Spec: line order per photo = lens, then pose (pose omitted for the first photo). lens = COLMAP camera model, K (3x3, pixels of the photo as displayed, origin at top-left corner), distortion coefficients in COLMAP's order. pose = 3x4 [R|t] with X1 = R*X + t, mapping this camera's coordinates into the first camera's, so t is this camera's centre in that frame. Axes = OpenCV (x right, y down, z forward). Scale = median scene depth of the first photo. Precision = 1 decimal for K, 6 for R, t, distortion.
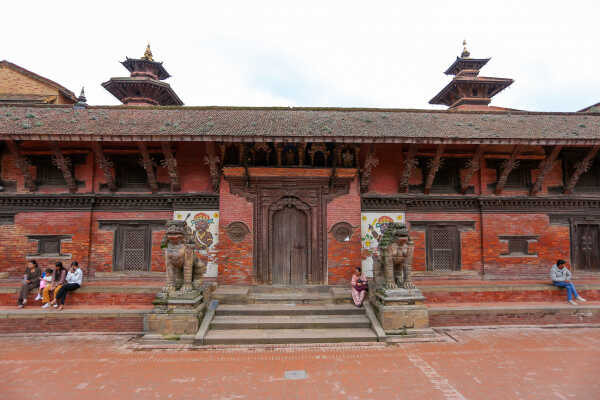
lens RADIAL K [[317.4, 0, 301.0], [0, 317.4, 196.7], [0, 0, 1]] dist [-0.050161, 0.001224]
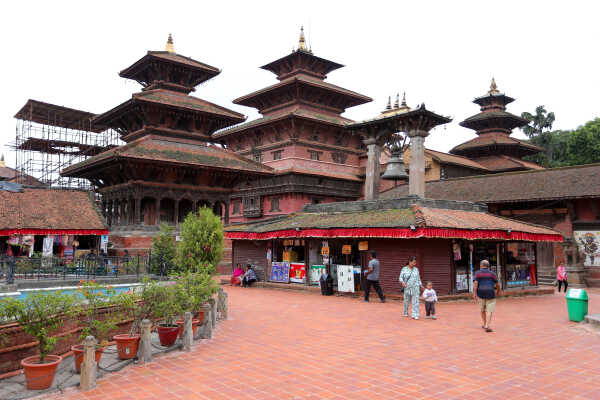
lens RADIAL K [[505.8, 0, 302.3], [0, 505.8, 191.6], [0, 0, 1]] dist [0.005245, 0.005205]
pose [[0.600948, -0.065865, -0.796570, 1.637289], [0.067588, 0.997217, -0.031465, -0.197788], [0.796425, -0.034930, 0.603727, -2.095425]]
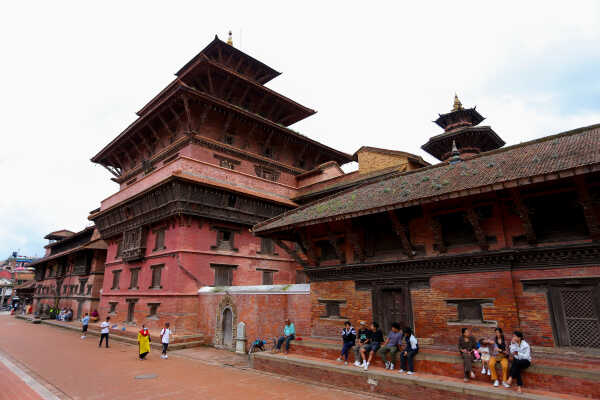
lens RADIAL K [[339.9, 0, 300.0], [0, 339.9, 200.0], [0, 0, 1]] dist [-0.072421, 0.036878]
pose [[0.654002, -0.200123, -0.729543, -0.357145], [0.074713, 0.976747, -0.200958, -0.001429], [0.752795, 0.076921, 0.653746, -0.051876]]
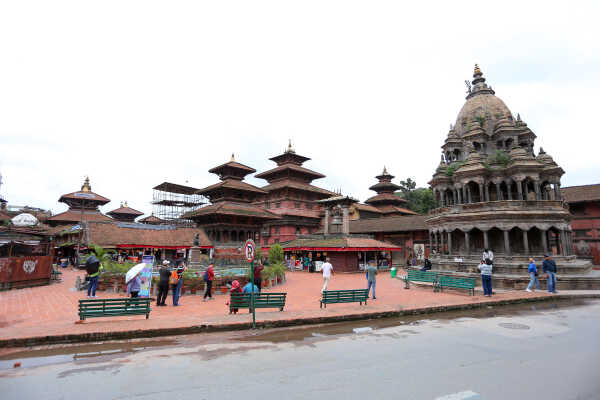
lens RADIAL K [[310.7, 0, 300.5], [0, 310.7, 193.4], [0, 0, 1]] dist [-0.080575, 0.000051]
pose [[0.650157, -0.118306, -0.750533, 2.413378], [0.069198, 0.992918, -0.096569, -0.342803], [0.756643, 0.010850, 0.653739, -2.917390]]
